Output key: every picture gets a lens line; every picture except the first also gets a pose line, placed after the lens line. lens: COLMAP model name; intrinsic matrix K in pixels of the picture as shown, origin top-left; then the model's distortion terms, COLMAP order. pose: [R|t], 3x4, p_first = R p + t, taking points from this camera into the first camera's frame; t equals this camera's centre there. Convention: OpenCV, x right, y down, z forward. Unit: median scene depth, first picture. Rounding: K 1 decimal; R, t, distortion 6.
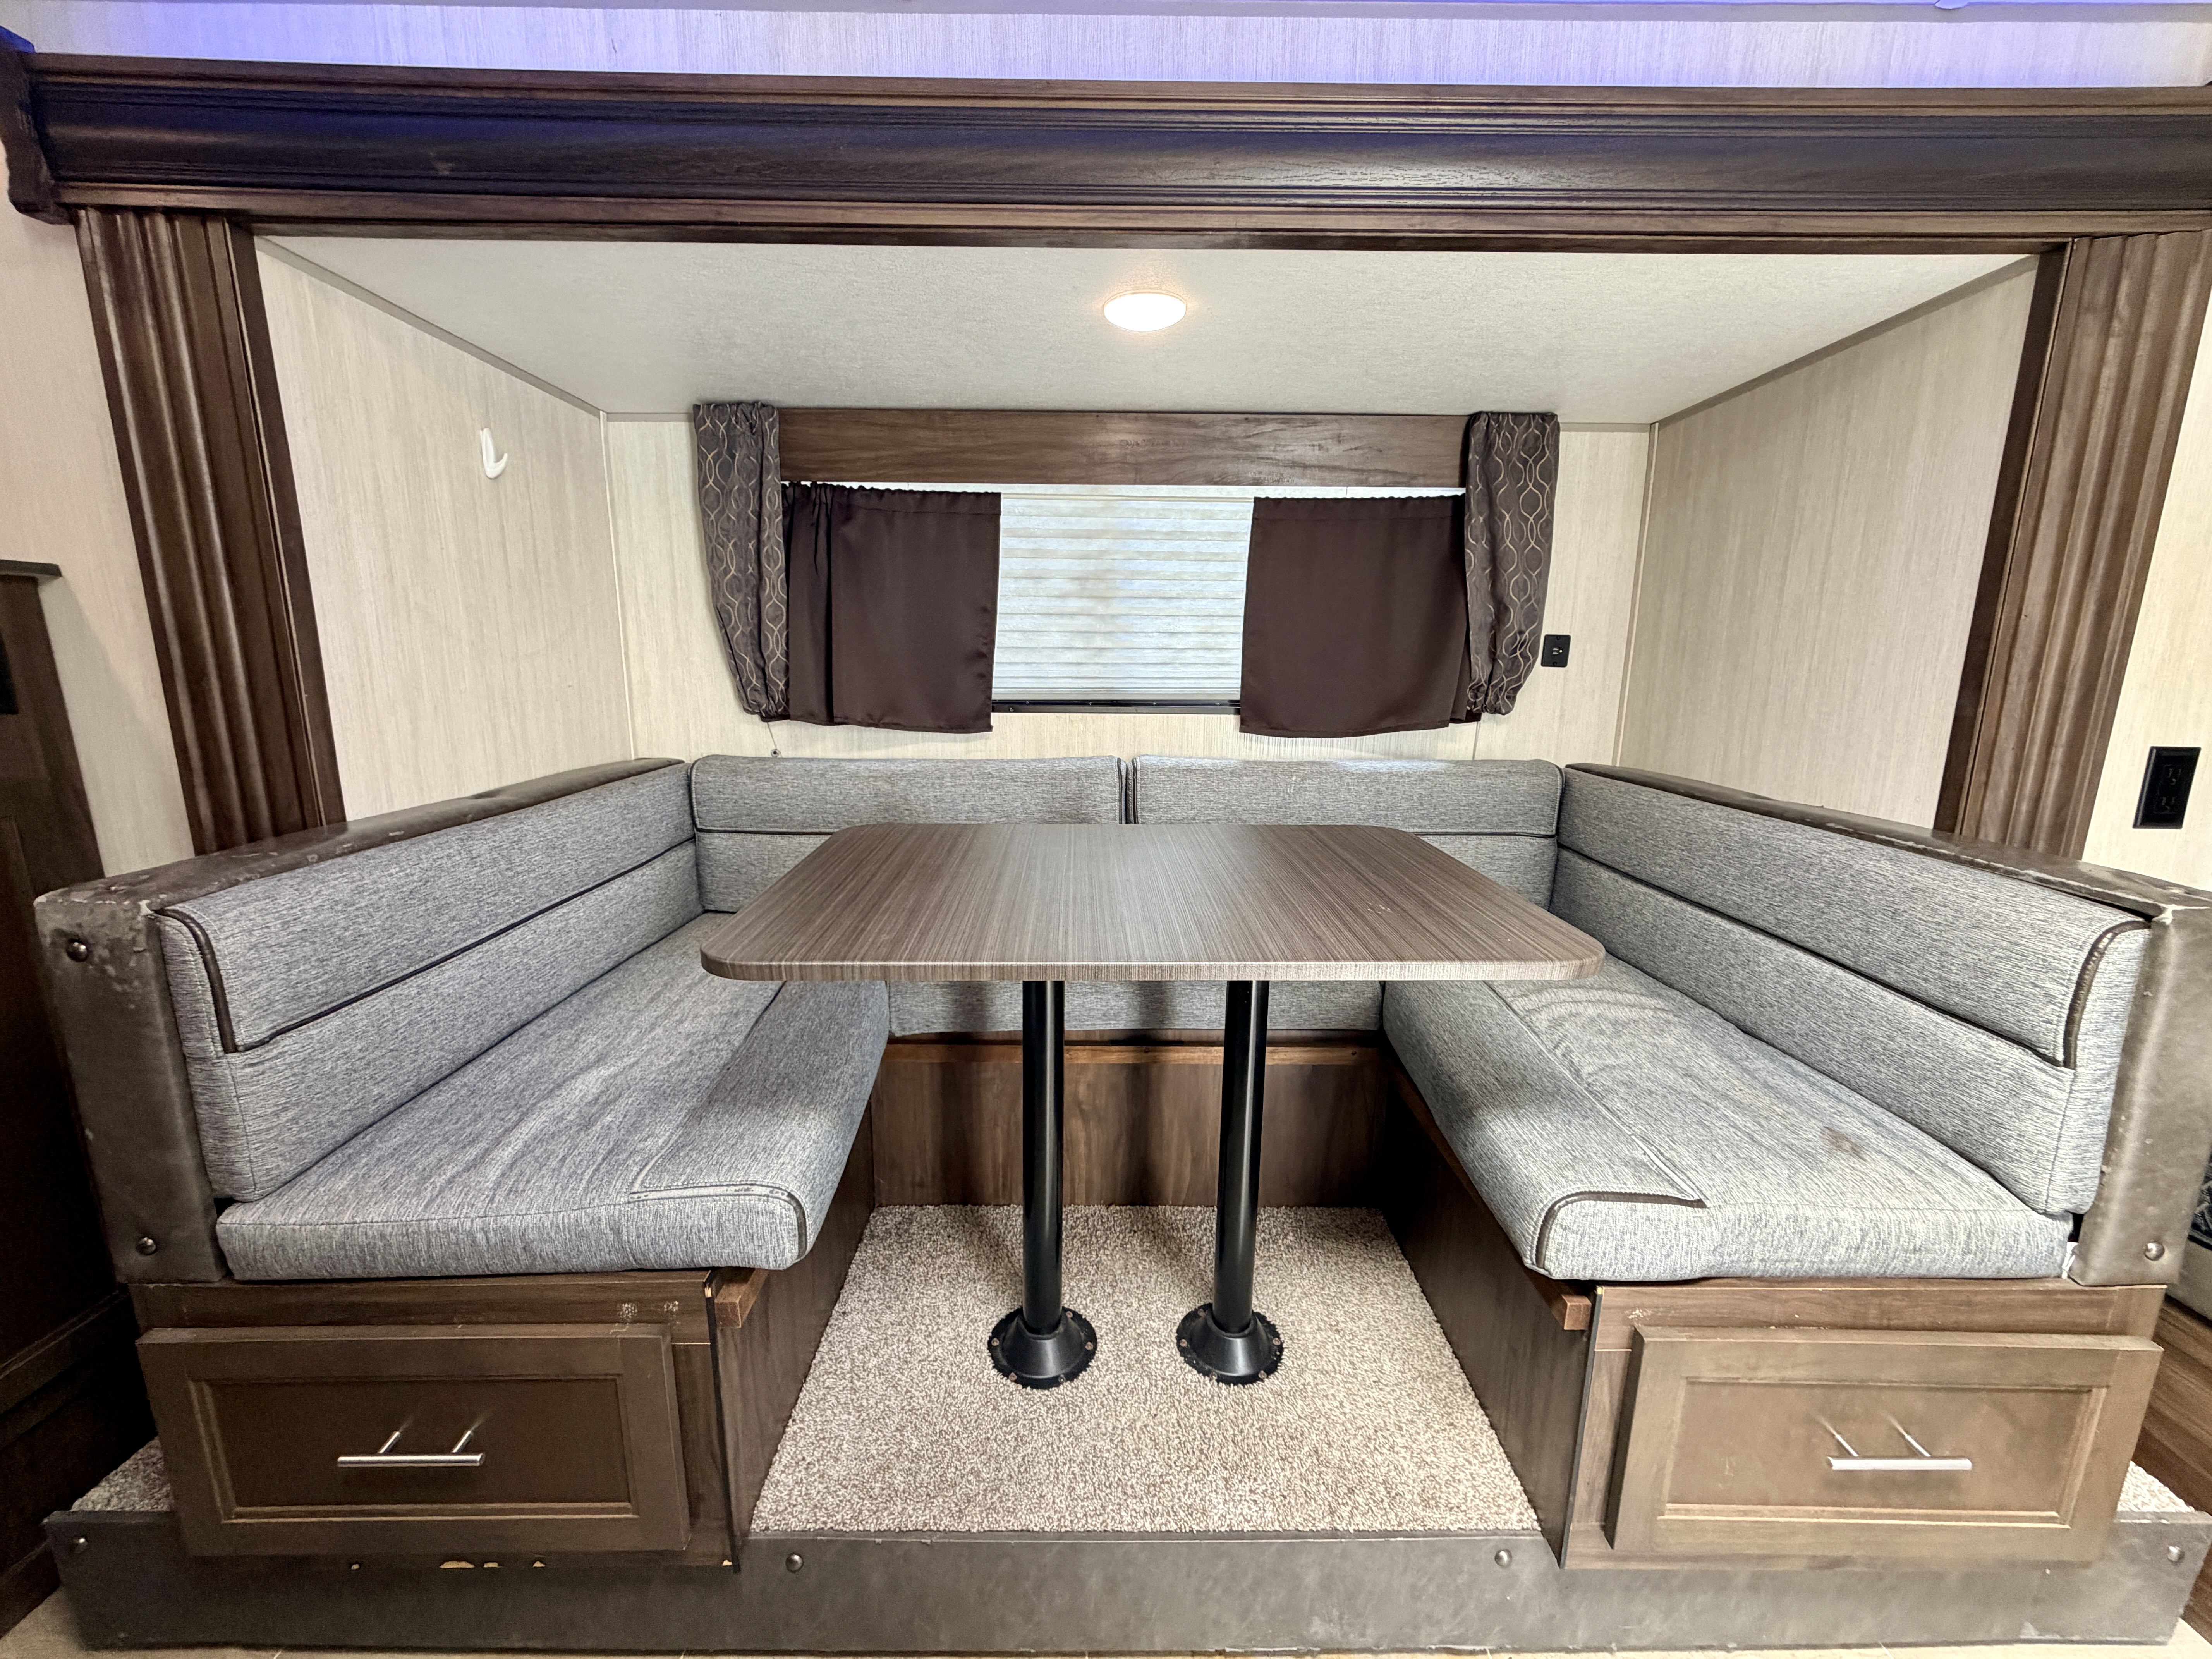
lens RADIAL K [[883.3, 0, 1095.9], [0, 883.3, 831.2], [0, 0, 1]] dist [0.006828, -0.000319]
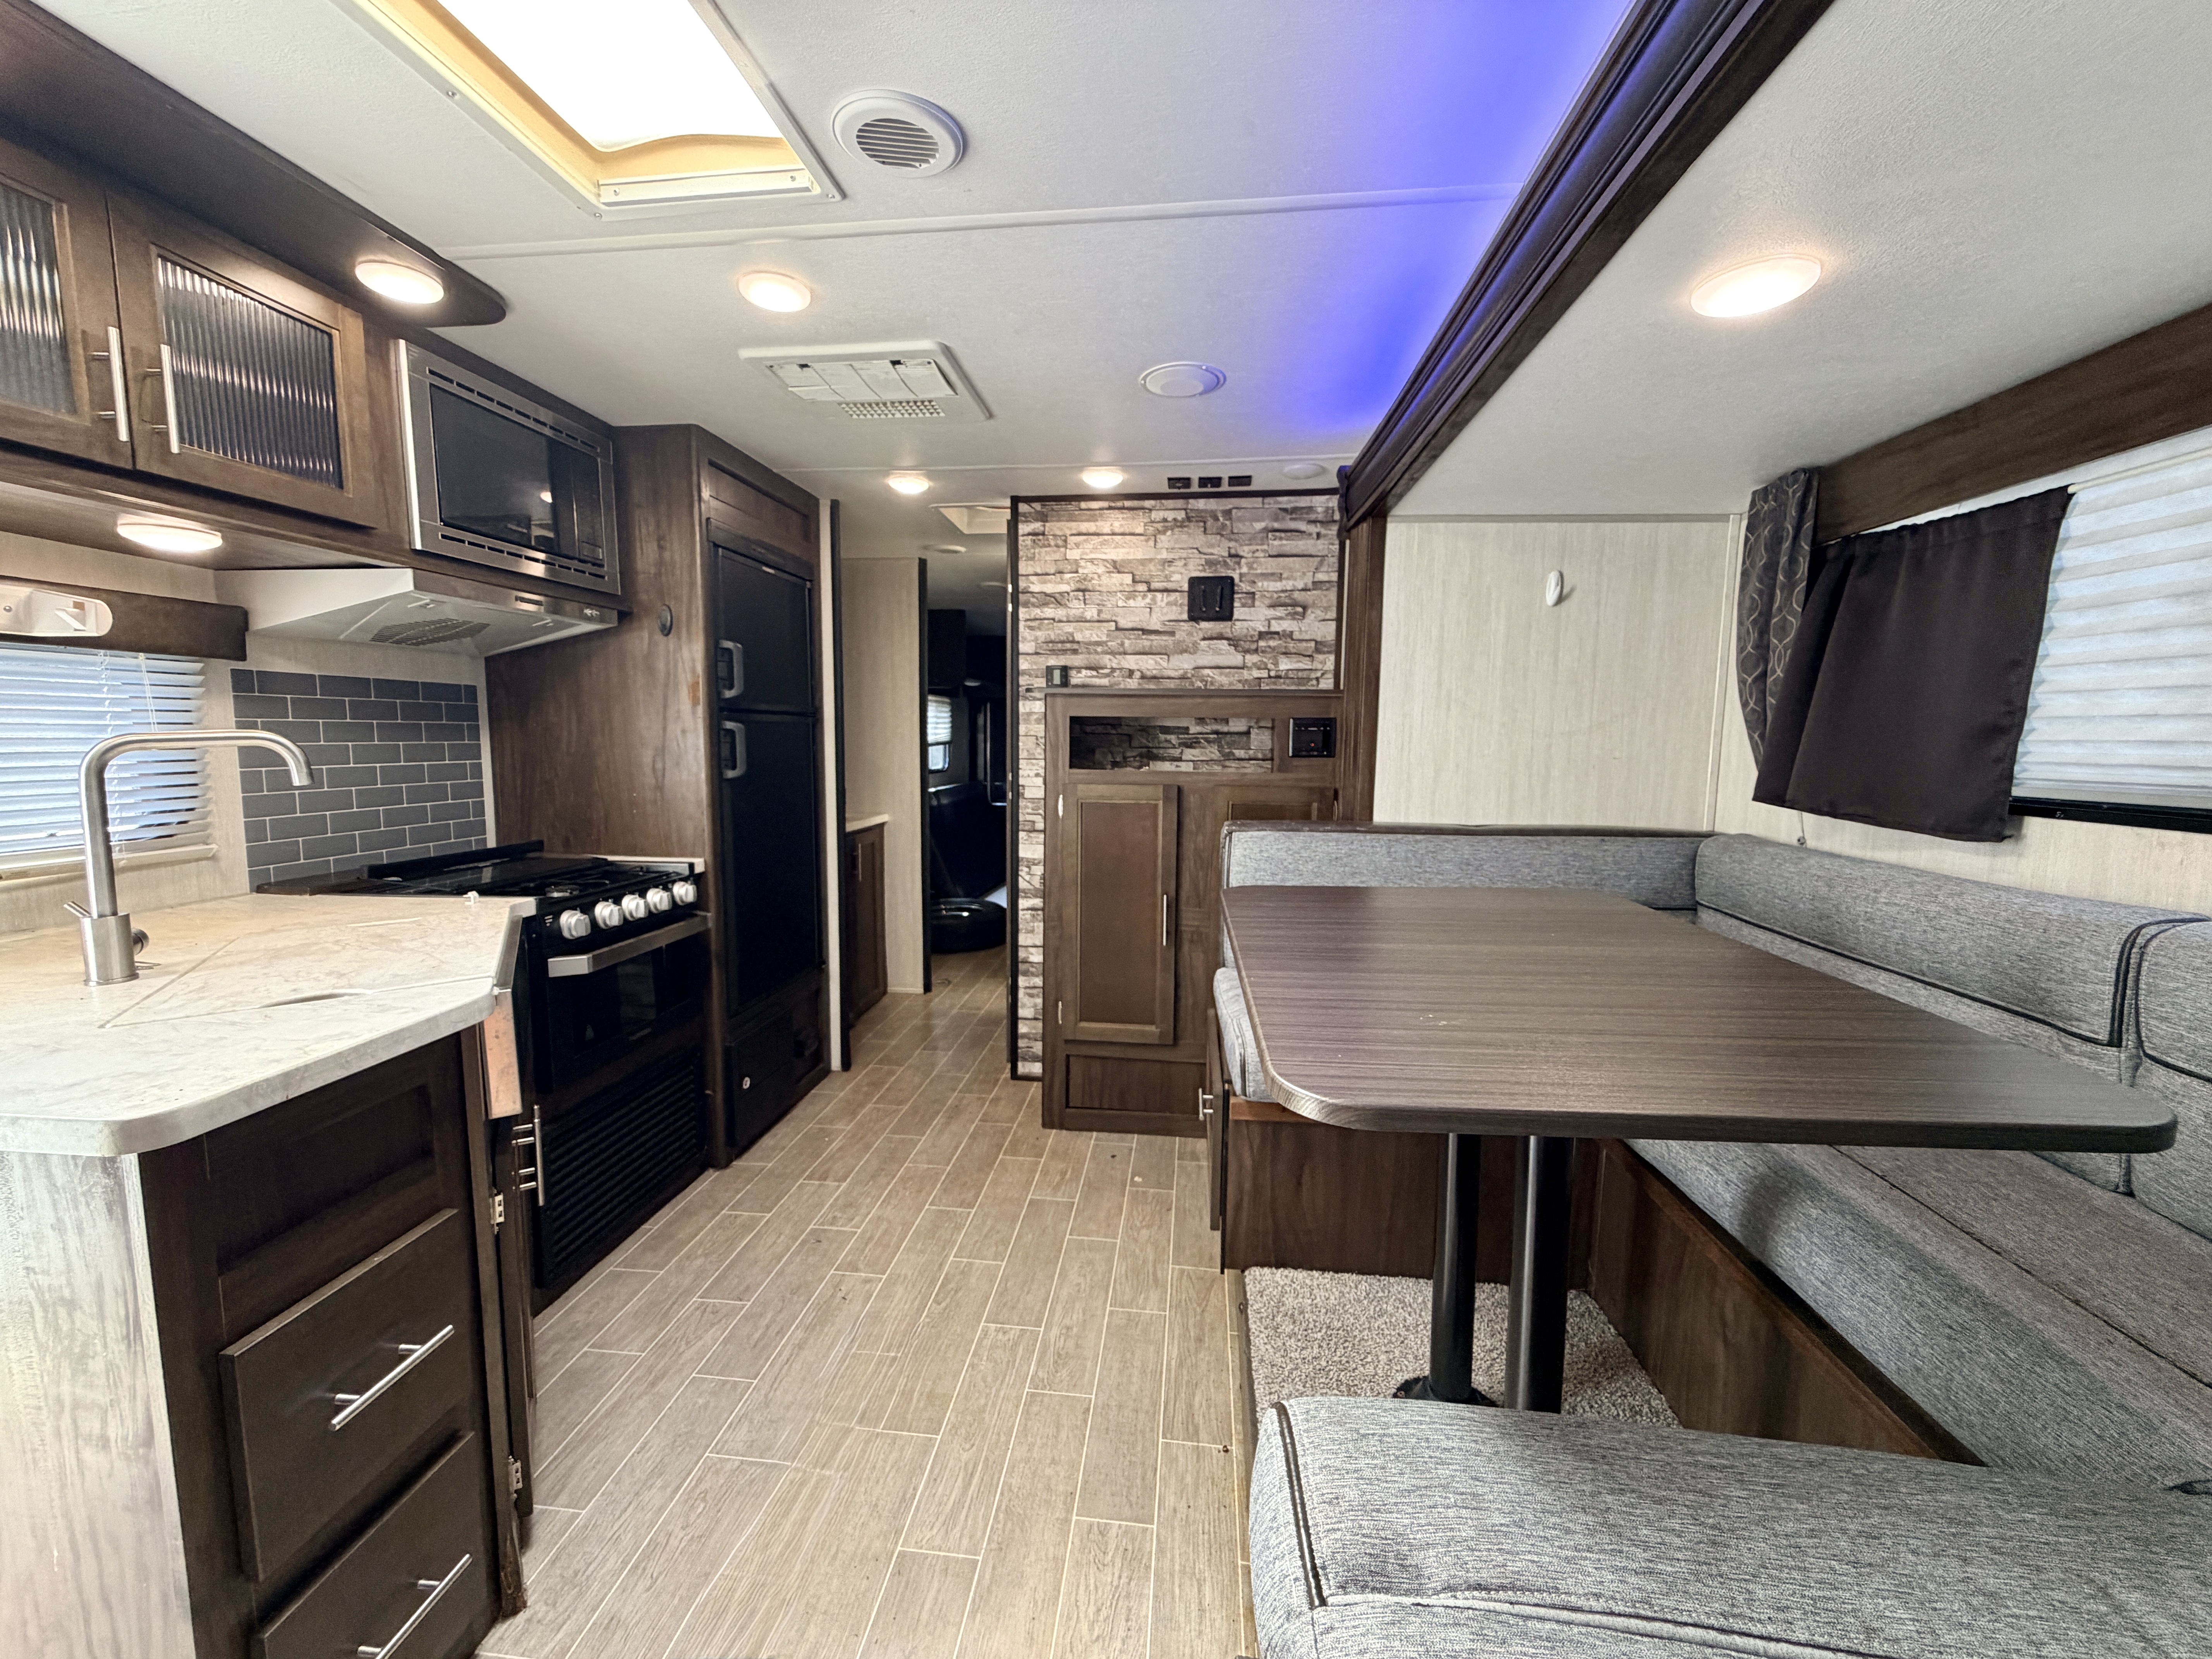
lens RADIAL K [[883.3, 0, 1101.5], [0, 883.3, 832.9], [0, 0, 1]] dist [0.006828, -0.000319]
pose [[-0.114587, 0.103436, -0.988014, 0.645497], [-0.207668, 0.970097, 0.125645, -0.065815], [0.971465, 0.219576, -0.089680, 0.413881]]
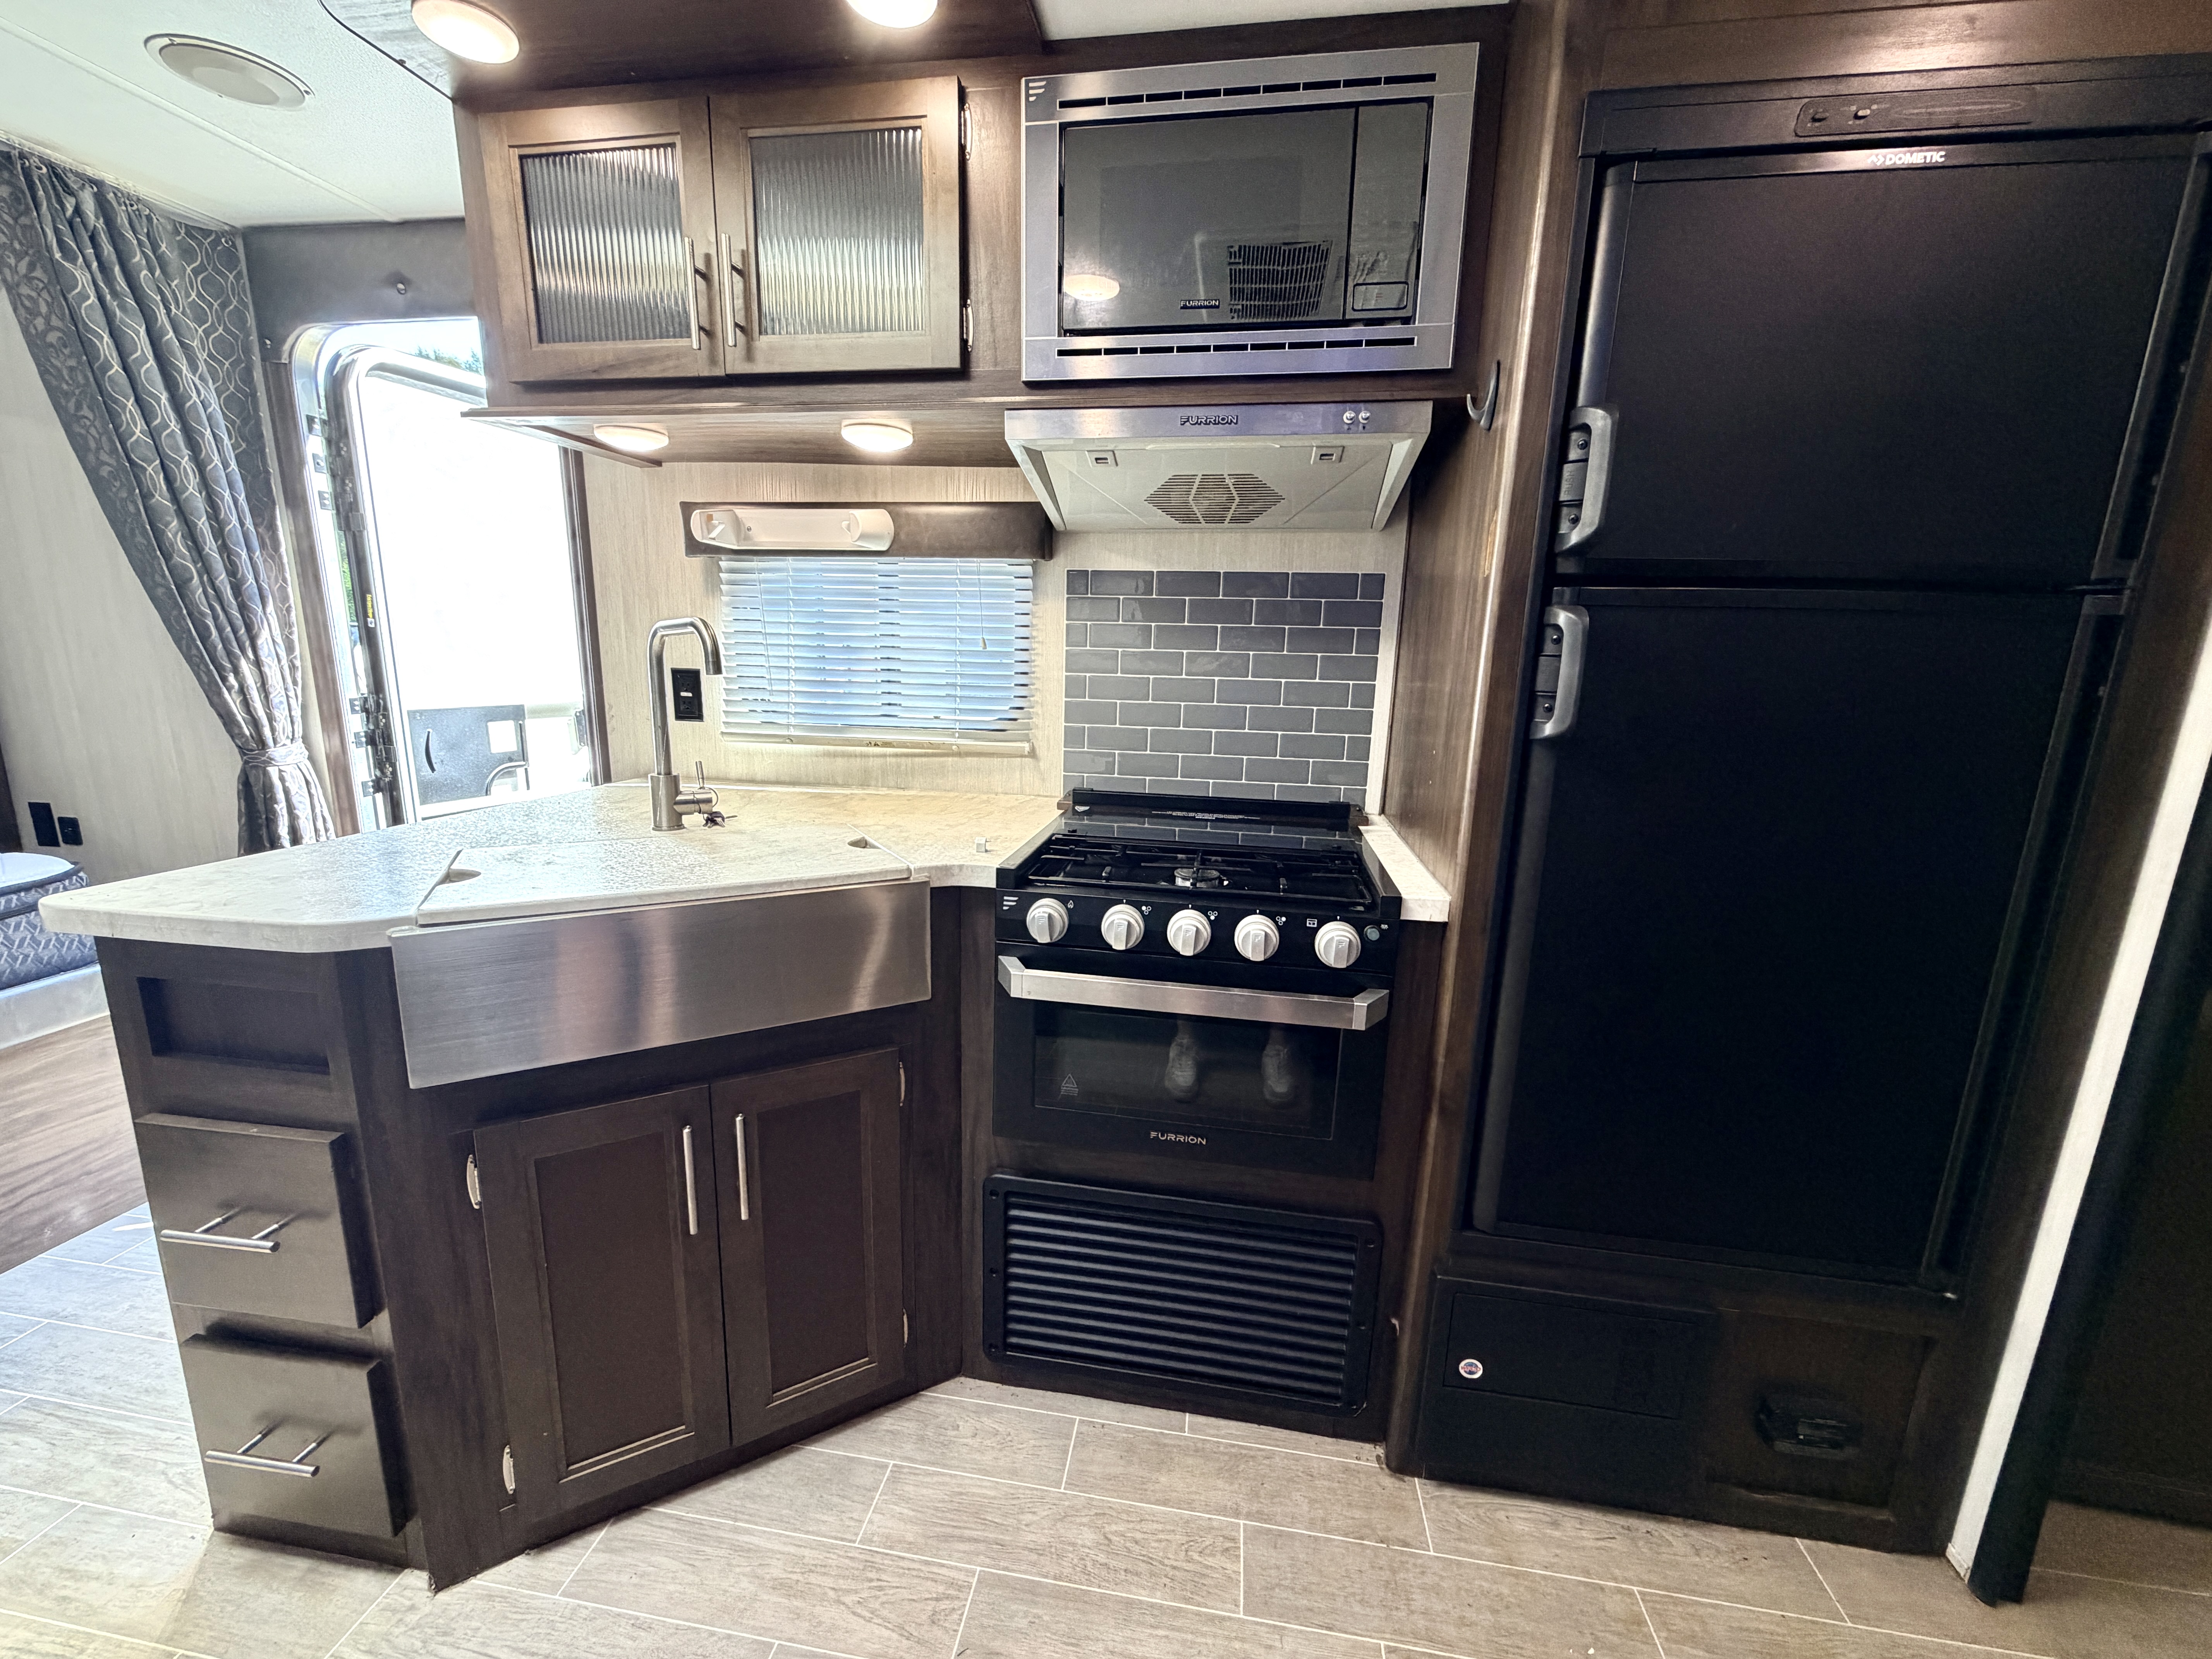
lens RADIAL K [[883.3, 0, 1100.2], [0, 883.3, 833.4], [0, 0, 1]] dist [0.006828, -0.000319]
pose [[-0.987043, -0.060385, 0.148658, -0.383790], [0.003230, 0.918816, 0.394673, -0.036156], [-0.160422, 0.390040, -0.906716, 0.334445]]
